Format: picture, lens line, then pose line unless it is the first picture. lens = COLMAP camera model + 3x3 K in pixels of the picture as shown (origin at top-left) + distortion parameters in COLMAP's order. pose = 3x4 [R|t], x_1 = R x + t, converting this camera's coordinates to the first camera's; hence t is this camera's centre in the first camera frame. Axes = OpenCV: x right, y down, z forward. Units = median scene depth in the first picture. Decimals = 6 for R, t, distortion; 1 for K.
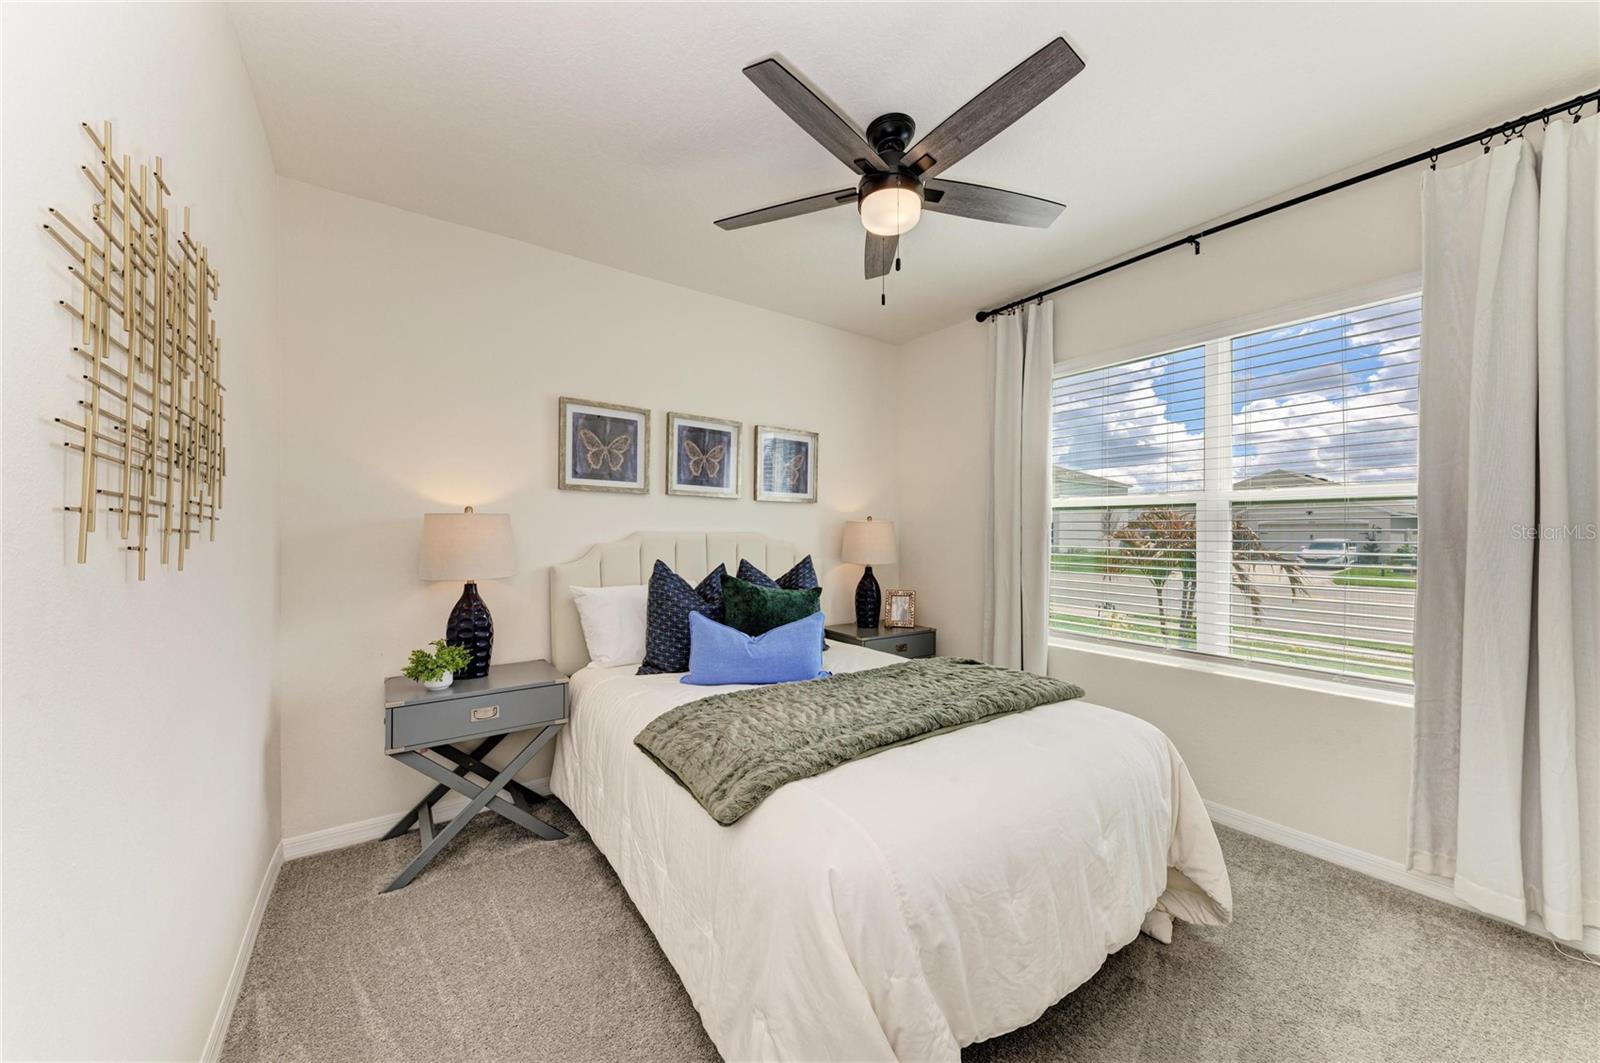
lens RADIAL K [[576.9, 0, 801.4], [0, 576.9, 530.1], [0, 0, 1]] dist [0.000057, -0.000270]
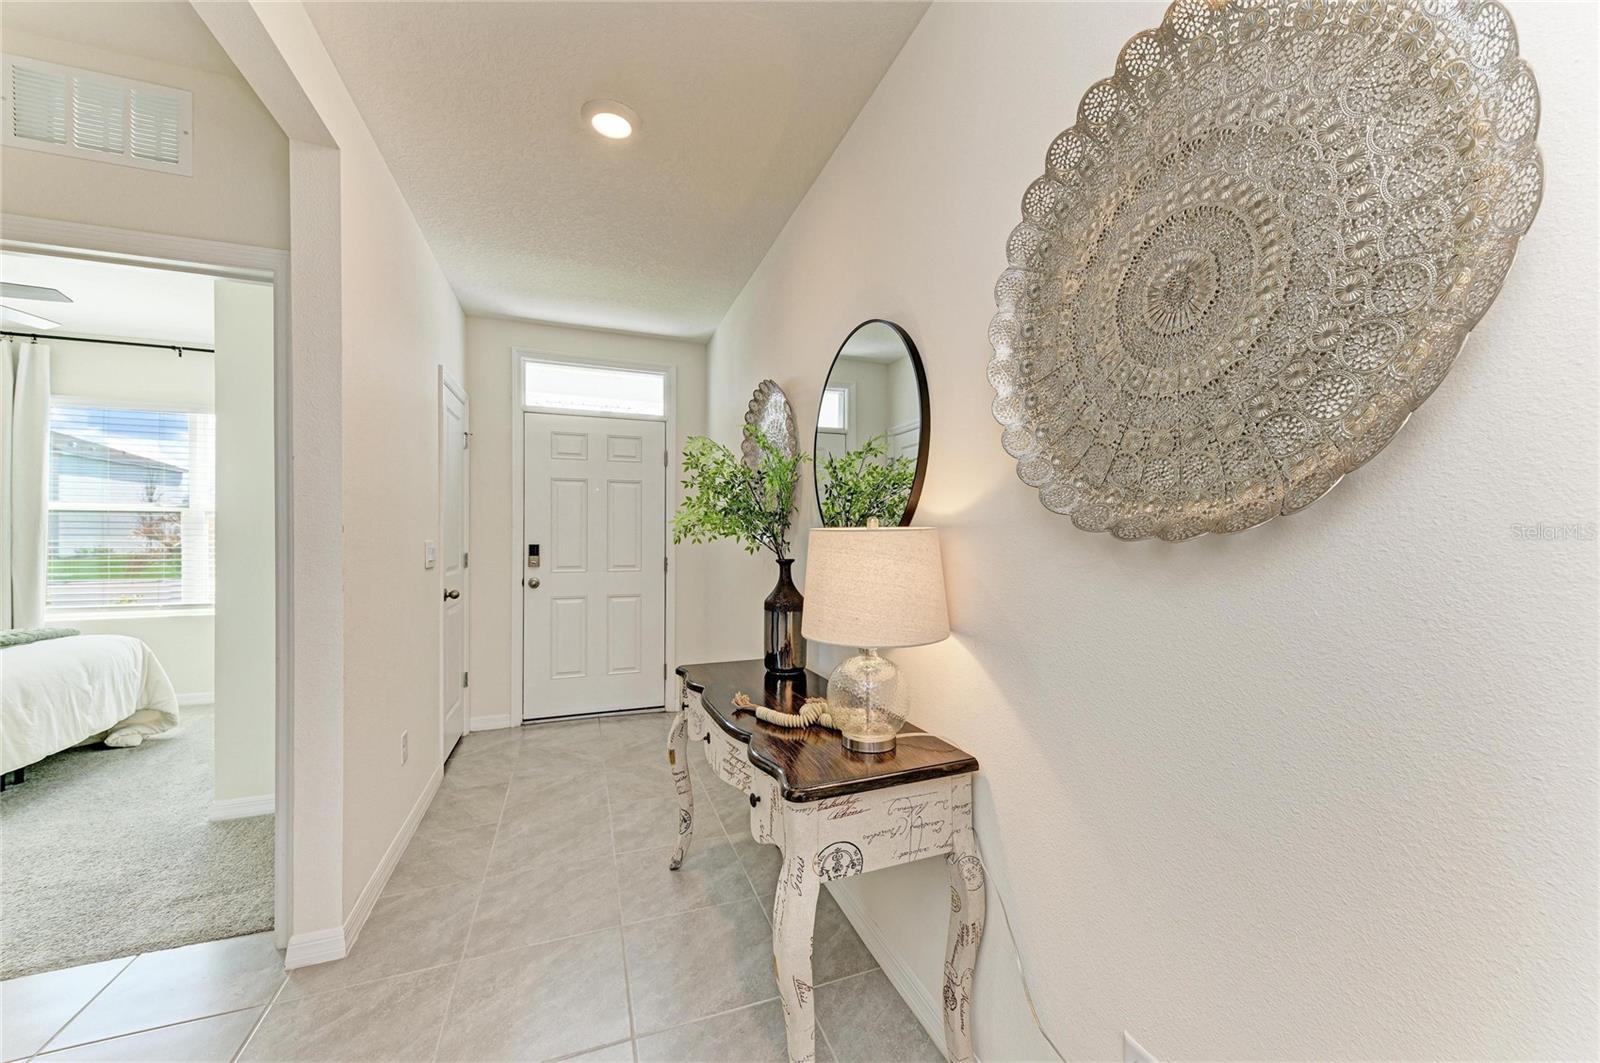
lens RADIAL K [[594.1, 0, 800.0], [0, 594.1, 531.5], [0, 0, 1]] dist [0.025323, -0.010676]
pose [[0.262234, -0.005977, 0.964986, -0.401630], [0.001866, 0.999982, 0.005686, 0.003263], [-0.965003, 0.000309, 0.262240, -0.921653]]
